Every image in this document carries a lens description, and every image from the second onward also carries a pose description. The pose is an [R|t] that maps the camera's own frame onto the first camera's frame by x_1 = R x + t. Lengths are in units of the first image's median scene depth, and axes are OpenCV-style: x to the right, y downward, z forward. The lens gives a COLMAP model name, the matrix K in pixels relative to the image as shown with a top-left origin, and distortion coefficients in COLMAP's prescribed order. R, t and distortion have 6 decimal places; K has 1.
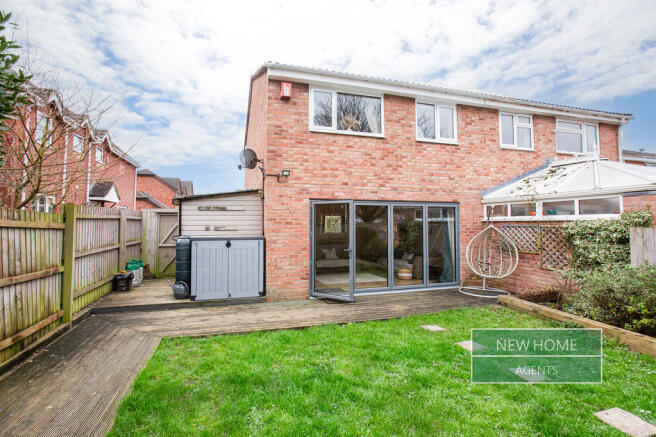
lens RADIAL K [[302.2, 0, 316.8], [0, 302.2, 217.0], [0, 0, 1]] dist [-0.031507, 0.015031]
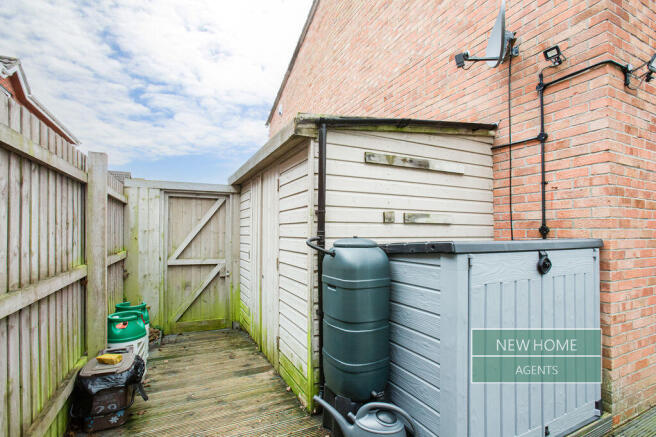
lens RADIAL K [[302.2, 0, 340.6], [0, 302.2, 229.6], [0, 0, 1]] dist [-0.031507, 0.015031]
pose [[0.975890, 0.004832, 0.218211, -0.480639], [-0.008556, 0.999833, 0.016122, 0.045071], [-0.218096, -0.017600, 0.975769, 0.651448]]
